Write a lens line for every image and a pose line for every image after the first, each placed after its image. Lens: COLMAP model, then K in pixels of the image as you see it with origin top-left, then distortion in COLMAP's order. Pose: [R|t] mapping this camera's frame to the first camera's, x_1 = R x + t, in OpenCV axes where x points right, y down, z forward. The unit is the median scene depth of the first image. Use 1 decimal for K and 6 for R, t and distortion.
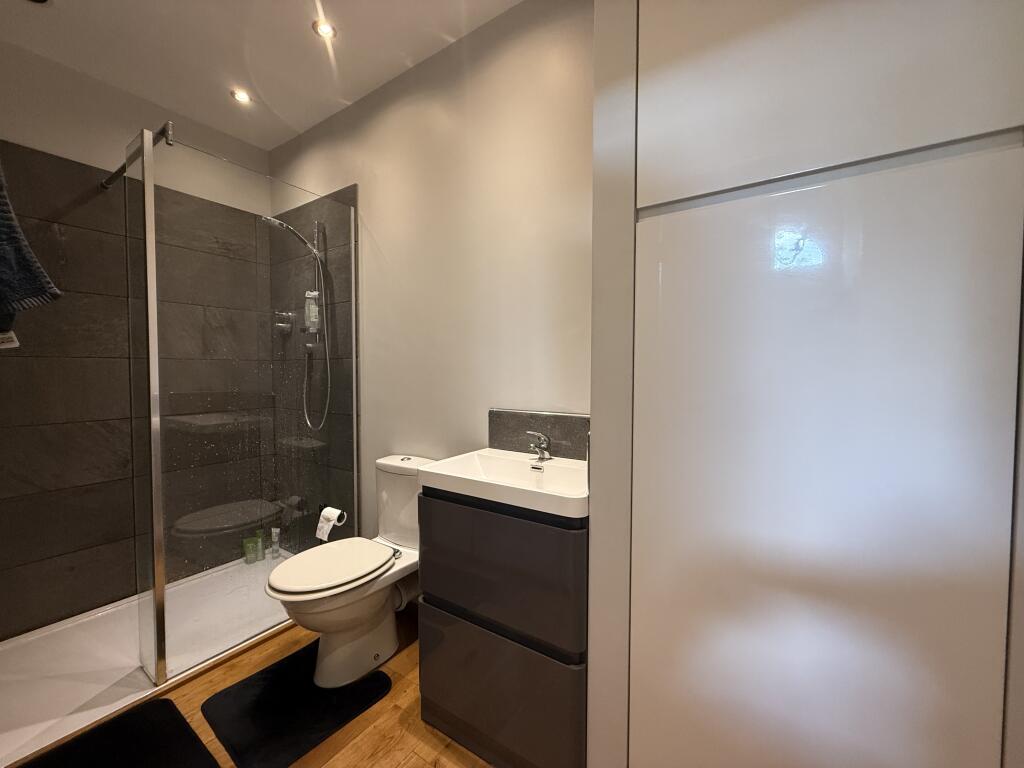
lens RADIAL K [[407.4, 0, 512.0], [0, 407.4, 384.0], [0, 0, 1]] dist [-0.001834, -0.000146]
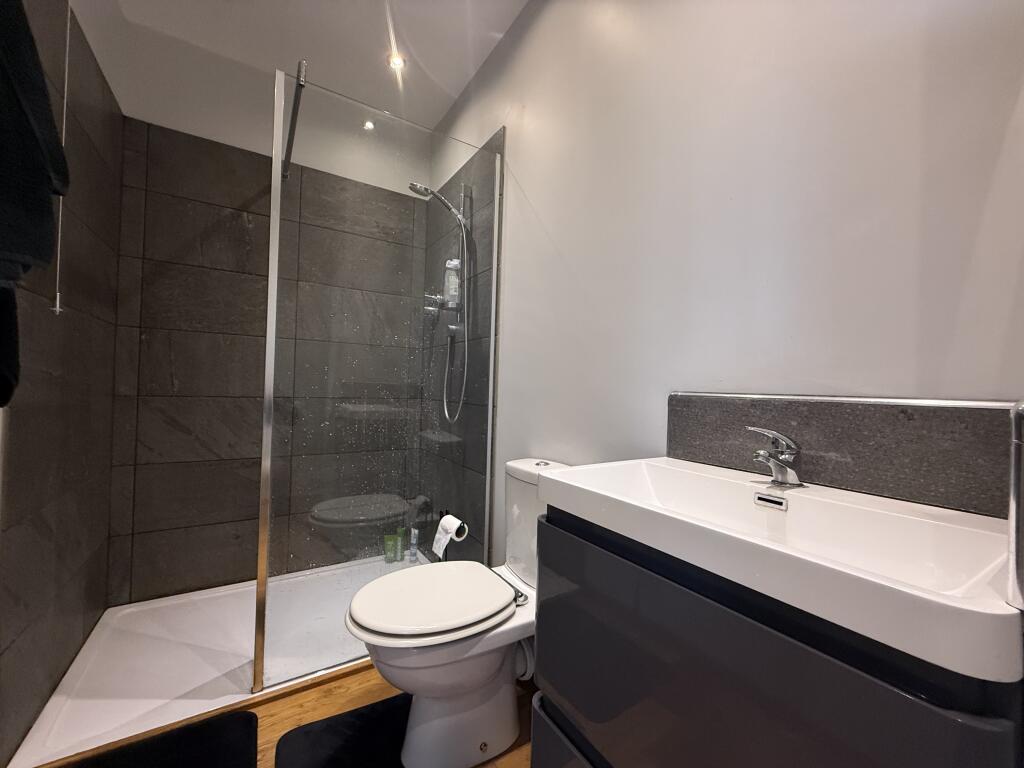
lens RADIAL K [[407.4, 0, 512.0], [0, 407.4, 384.0], [0, 0, 1]] dist [-0.001834, -0.000146]
pose [[0.915788, 0.024419, -0.400918, -0.024426], [-0.044016, 0.998240, -0.039741, 0.073994], [0.399242, 0.054041, 0.915251, 0.311530]]
